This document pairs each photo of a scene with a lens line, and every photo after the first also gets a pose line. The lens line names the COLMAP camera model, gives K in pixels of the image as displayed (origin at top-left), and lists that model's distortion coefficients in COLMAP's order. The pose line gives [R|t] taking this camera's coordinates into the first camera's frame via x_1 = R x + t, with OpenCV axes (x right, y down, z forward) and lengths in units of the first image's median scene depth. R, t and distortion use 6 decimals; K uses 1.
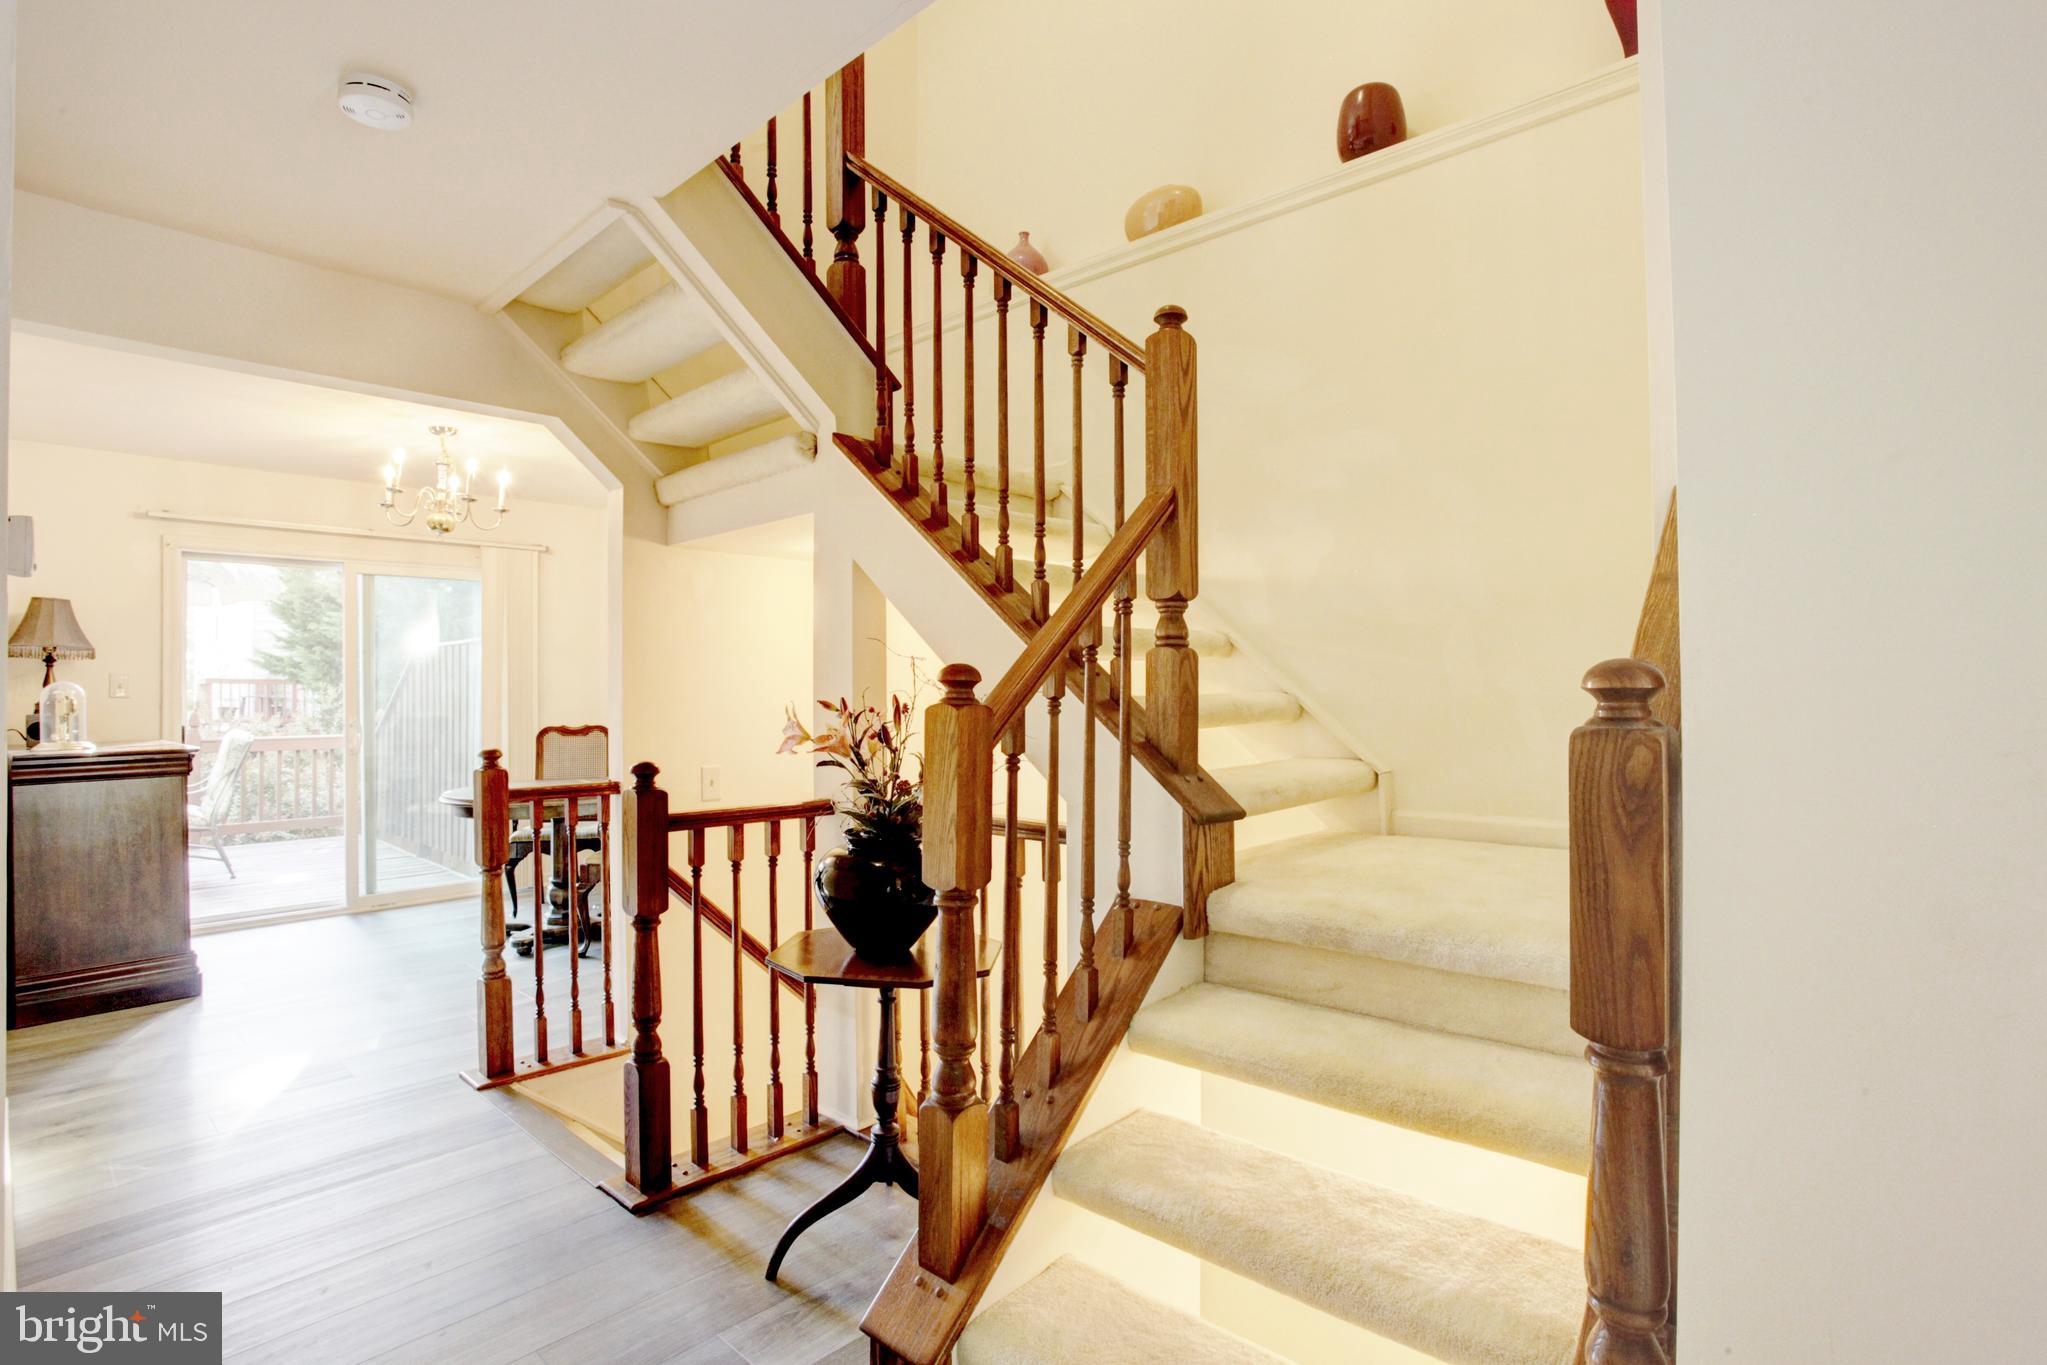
lens RADIAL K [[1004.4, 0, 1023.5], [0, 1004.4, 682.5], [0, 0, 1]] dist [-0.069210, 0.032157]
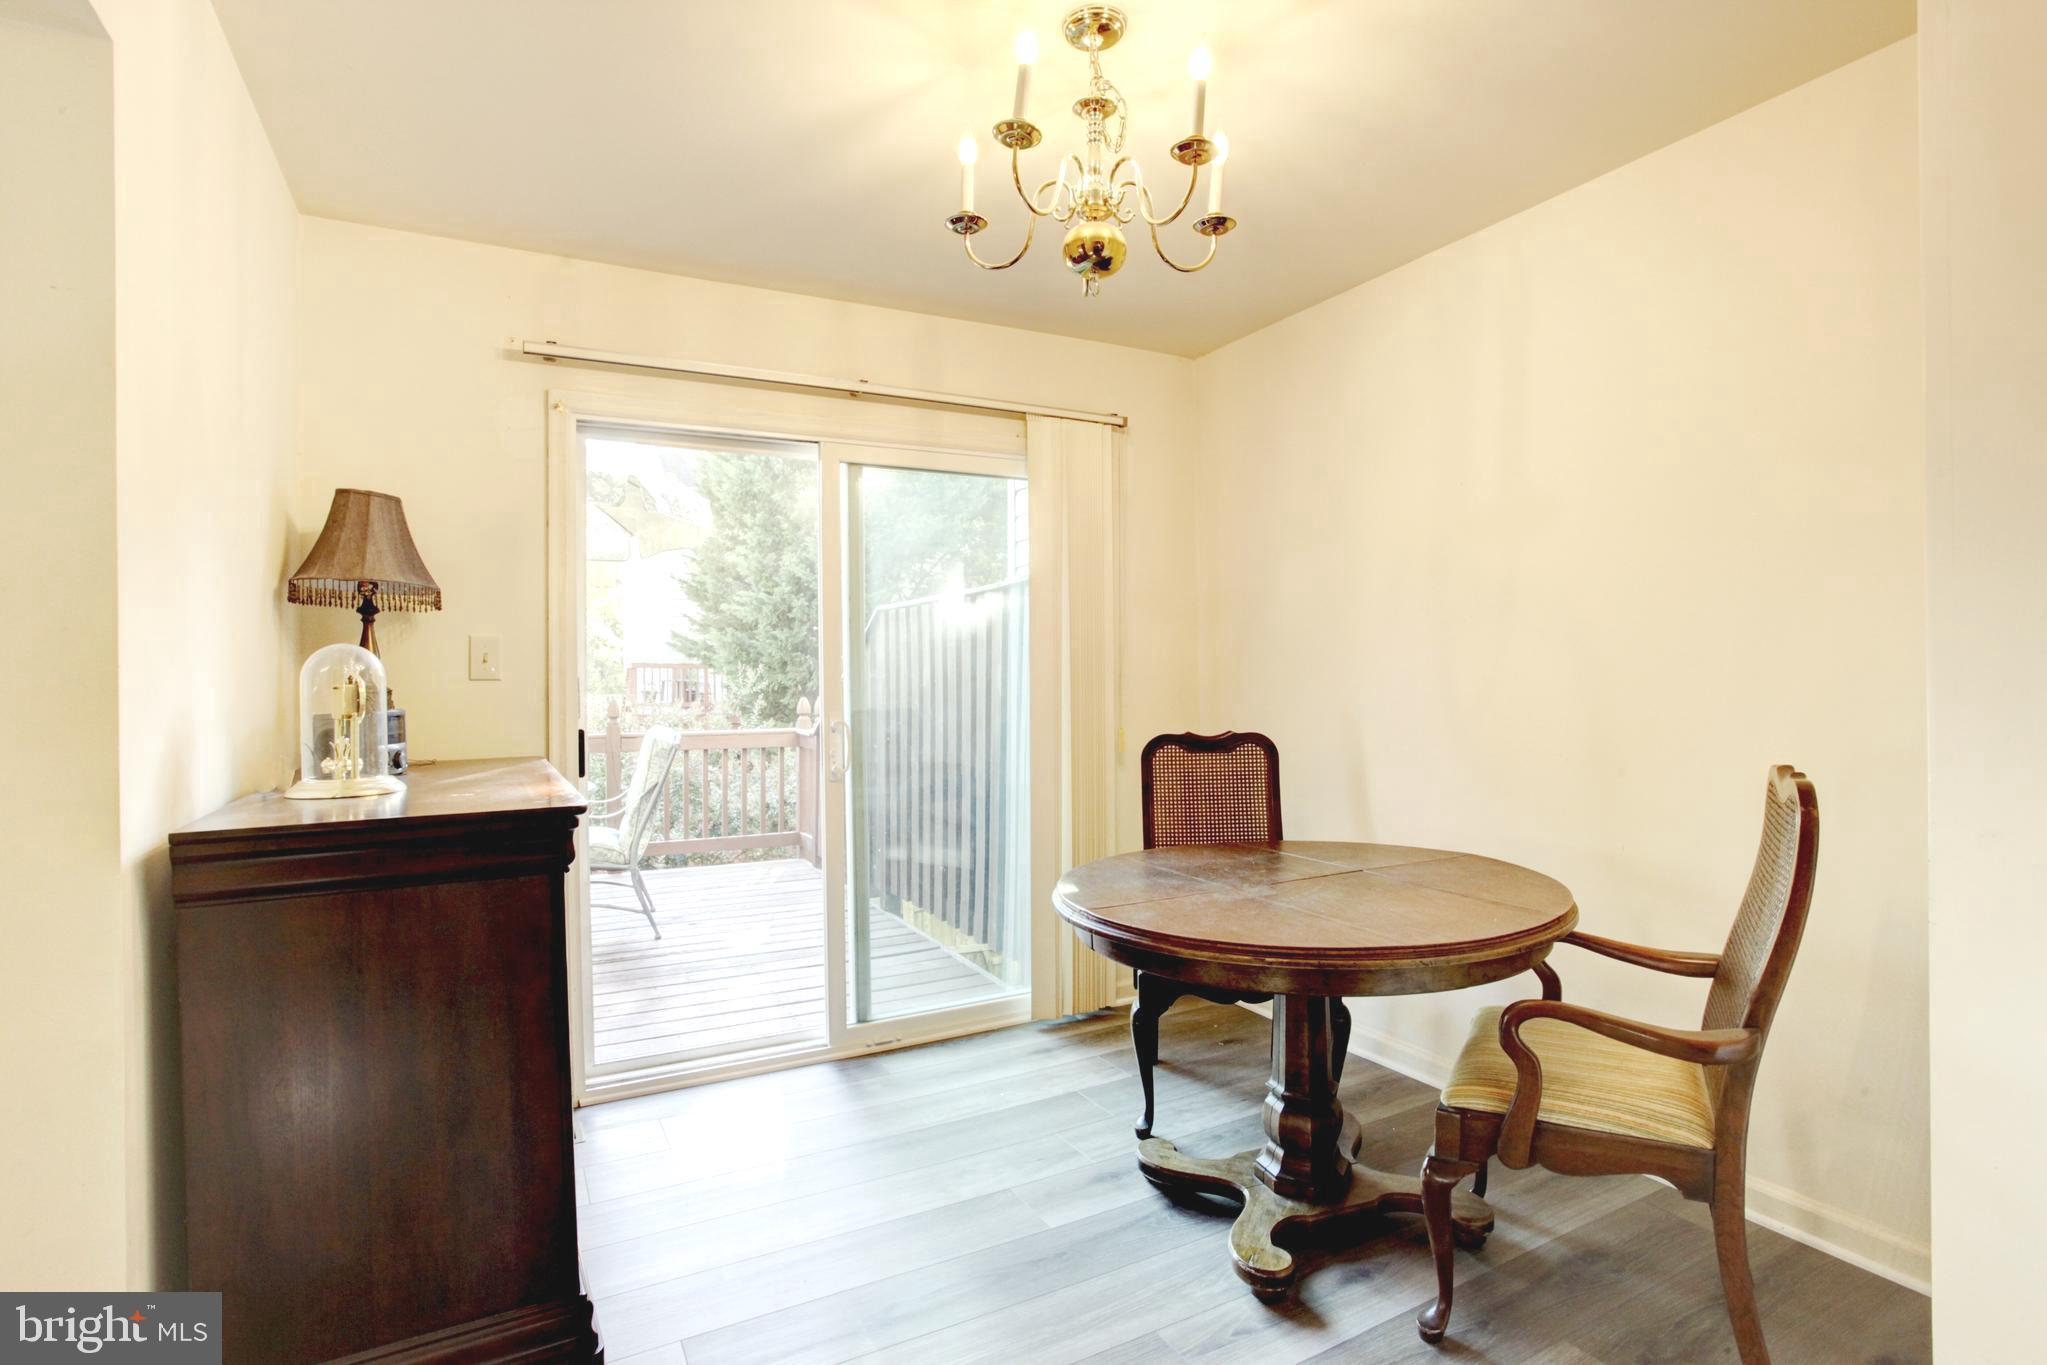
lens RADIAL K [[1004.4, 0, 1023.5], [0, 1004.4, 682.5], [0, 0, 1]] dist [-0.069210, 0.032157]
pose [[0.946957, 0.000892, -0.321360, -0.284189], [0.004132, 0.999880, 0.014950, 0.005880], [0.321335, -0.015485, 0.946839, 0.349034]]
